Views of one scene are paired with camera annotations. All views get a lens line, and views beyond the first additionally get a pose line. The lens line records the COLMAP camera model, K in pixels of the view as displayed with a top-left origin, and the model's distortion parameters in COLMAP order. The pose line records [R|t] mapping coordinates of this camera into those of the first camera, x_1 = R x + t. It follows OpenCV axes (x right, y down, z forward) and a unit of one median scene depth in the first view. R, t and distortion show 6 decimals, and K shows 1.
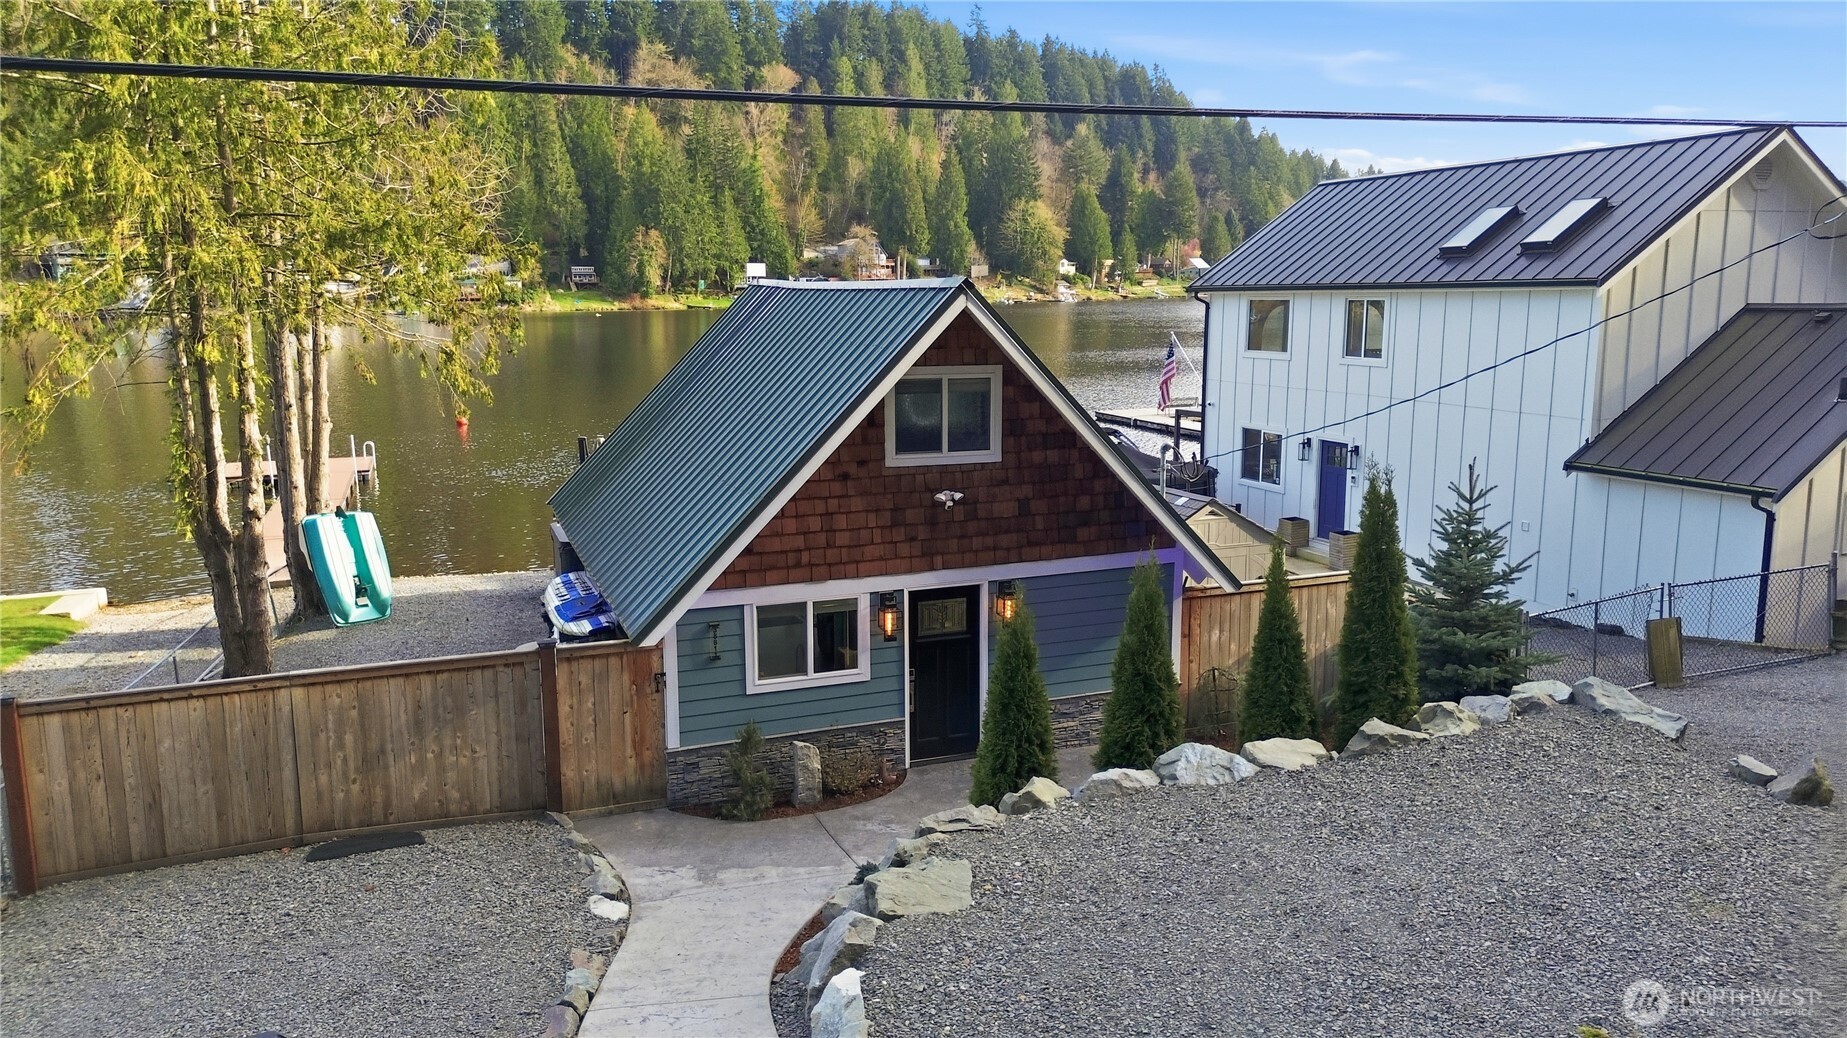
lens RADIAL K [[1300.1, 0, 923.5], [0, 1300.1, 519.0], [0, 0, 1]] dist [0.083102, -0.090580]
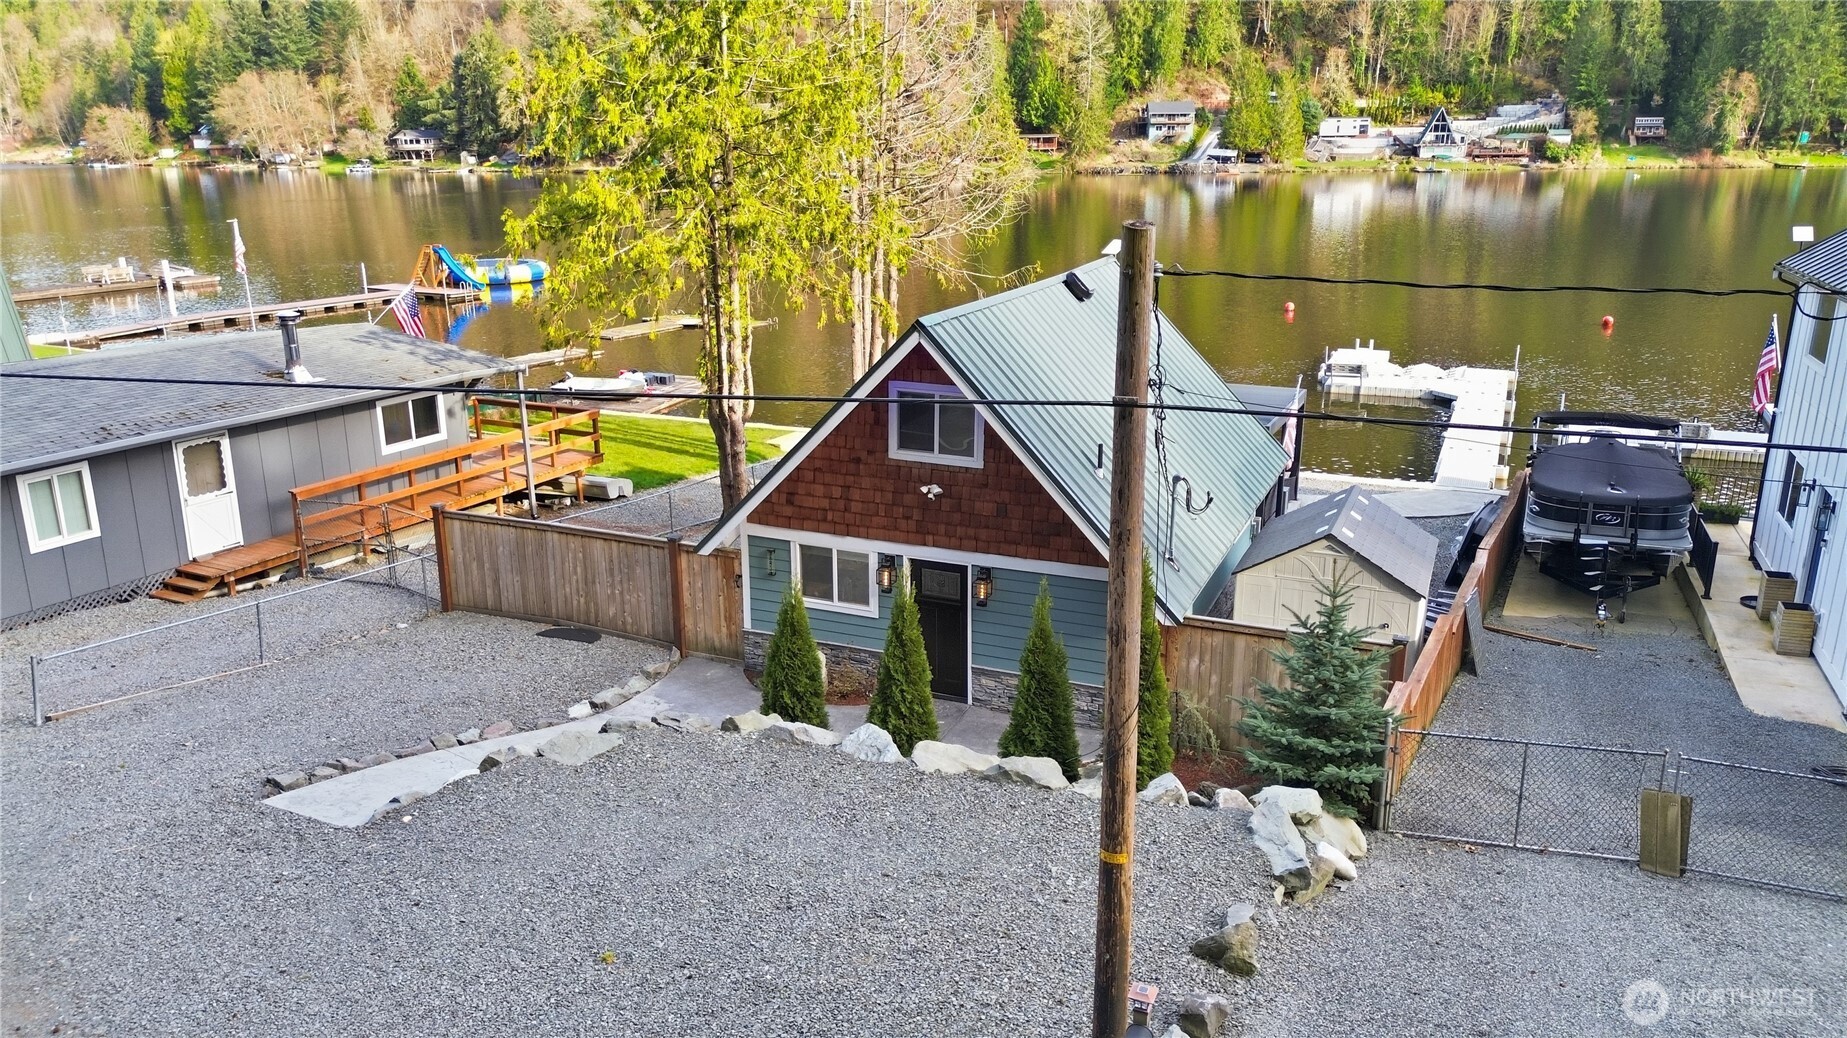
lens RADIAL K [[1300.1, 0, 923.5], [0, 1300.1, 519.0], [0, 0, 1]] dist [0.083102, -0.090580]
pose [[0.717034, 0.200822, -0.667482, 0.817439], [-0.125139, 0.979127, 0.160155, -0.181186], [0.685713, -0.031309, 0.727199, 0.099296]]
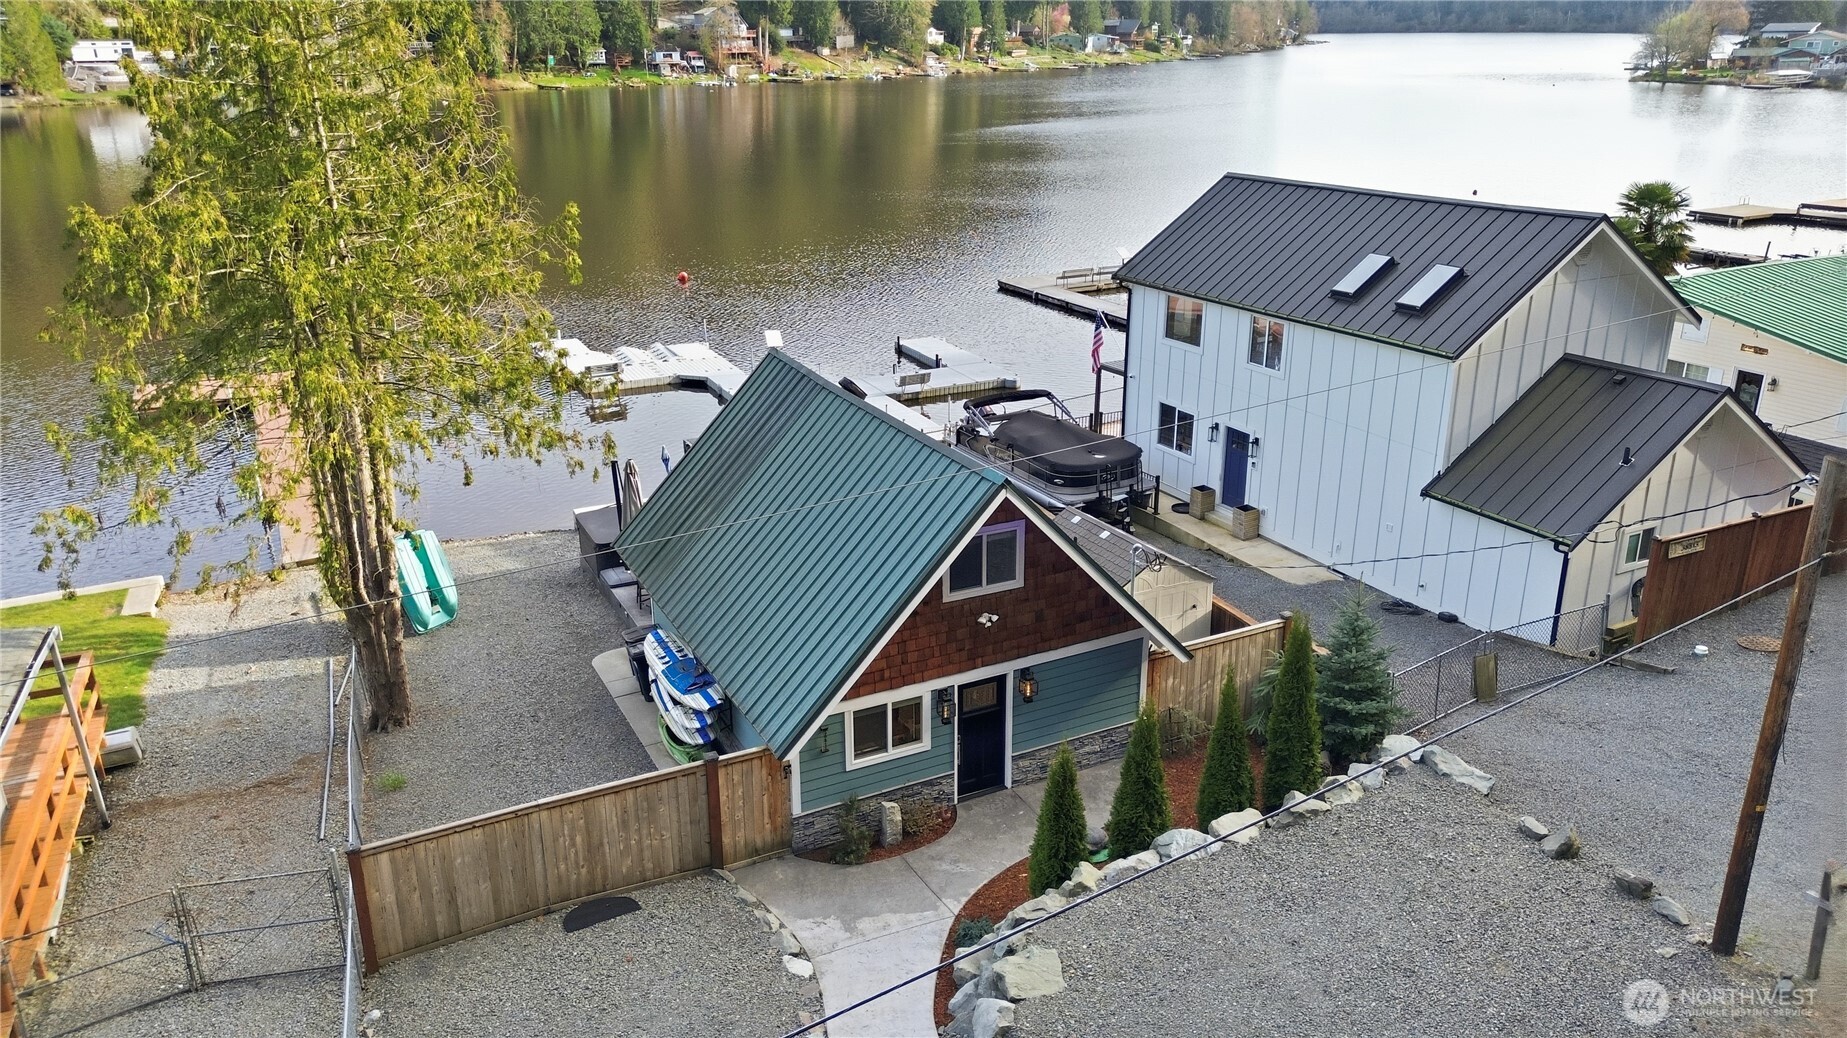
lens RADIAL K [[1300.1, 0, 923.5], [0, 1300.1, 519.0], [0, 0, 1]] dist [0.083102, -0.090580]
pose [[0.994548, -0.036713, 0.097600, -0.170849], [0.019100, 0.984275, 0.175607, -0.349305], [-0.102512, -0.172785, 0.979610, -0.292292]]
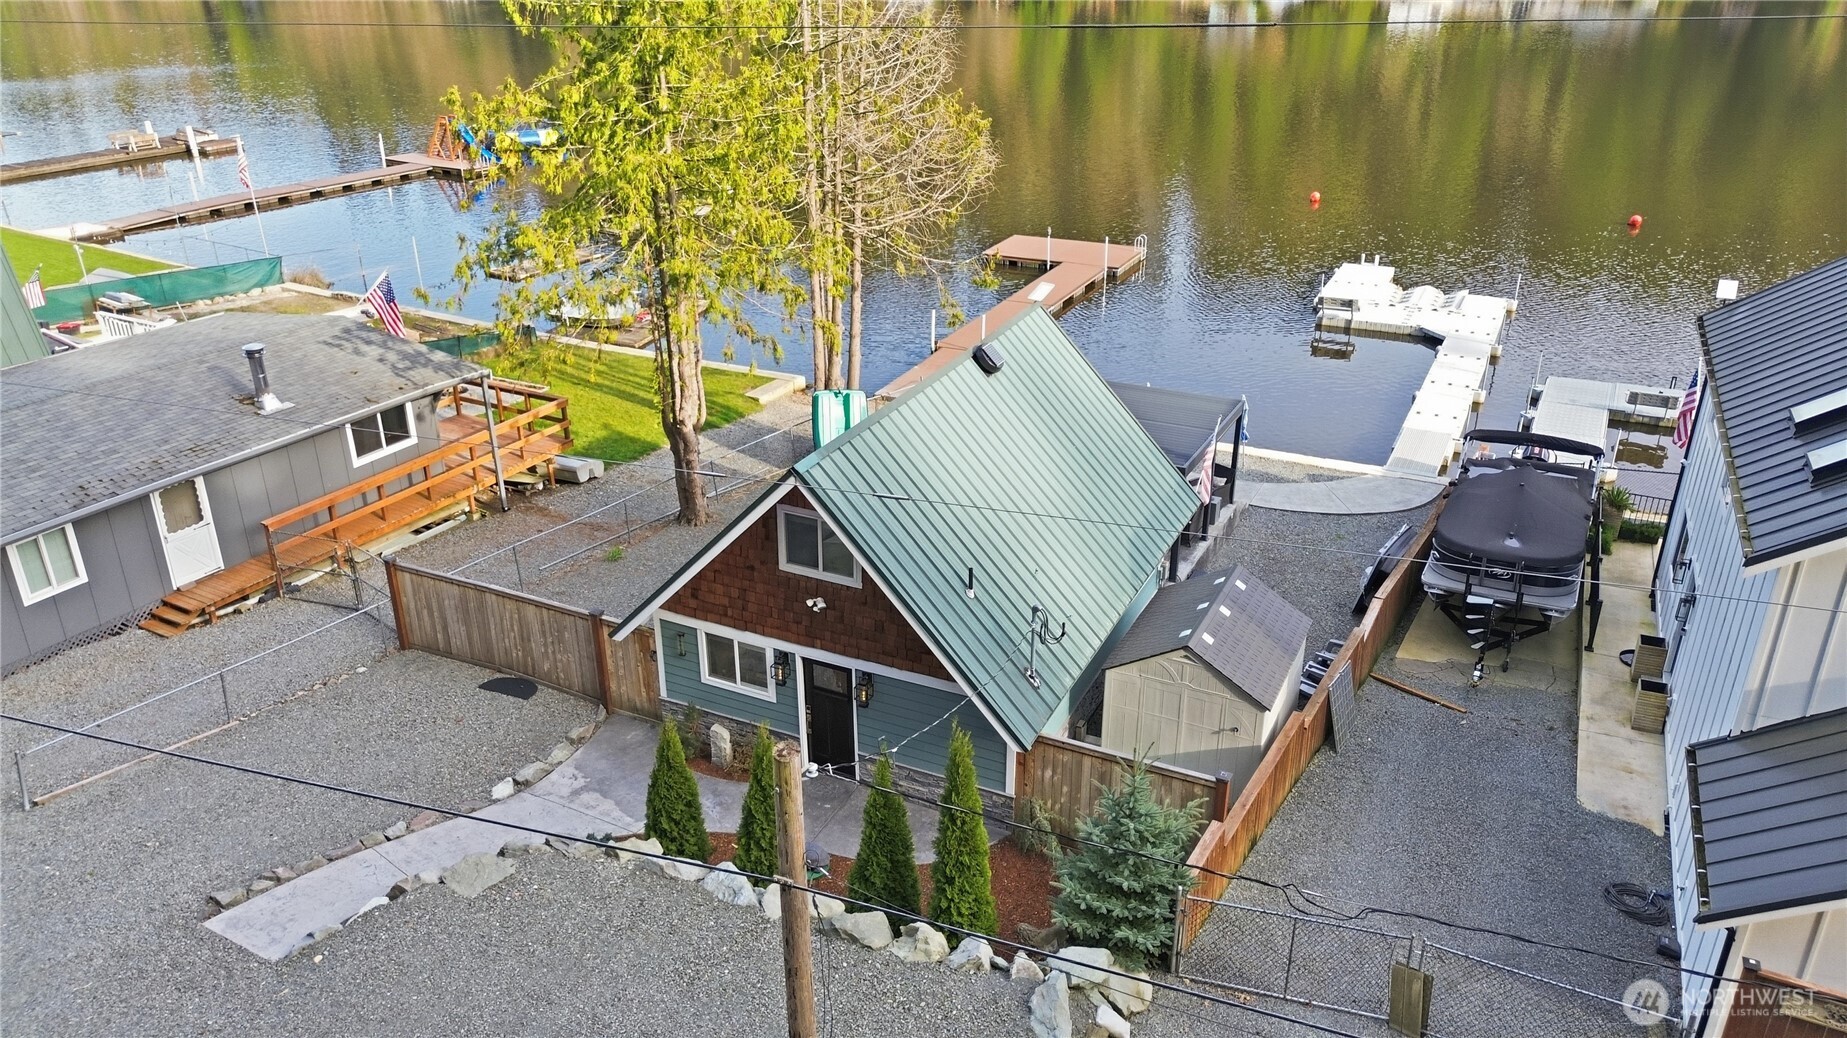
lens RADIAL K [[1300.1, 0, 923.5], [0, 1300.1, 519.0], [0, 0, 1]] dist [0.083102, -0.090580]
pose [[0.685502, 0.308516, -0.659473, 0.920900], [-0.128635, 0.942854, 0.307376, -0.508546], [0.716617, -0.125875, 0.686014, 0.173254]]
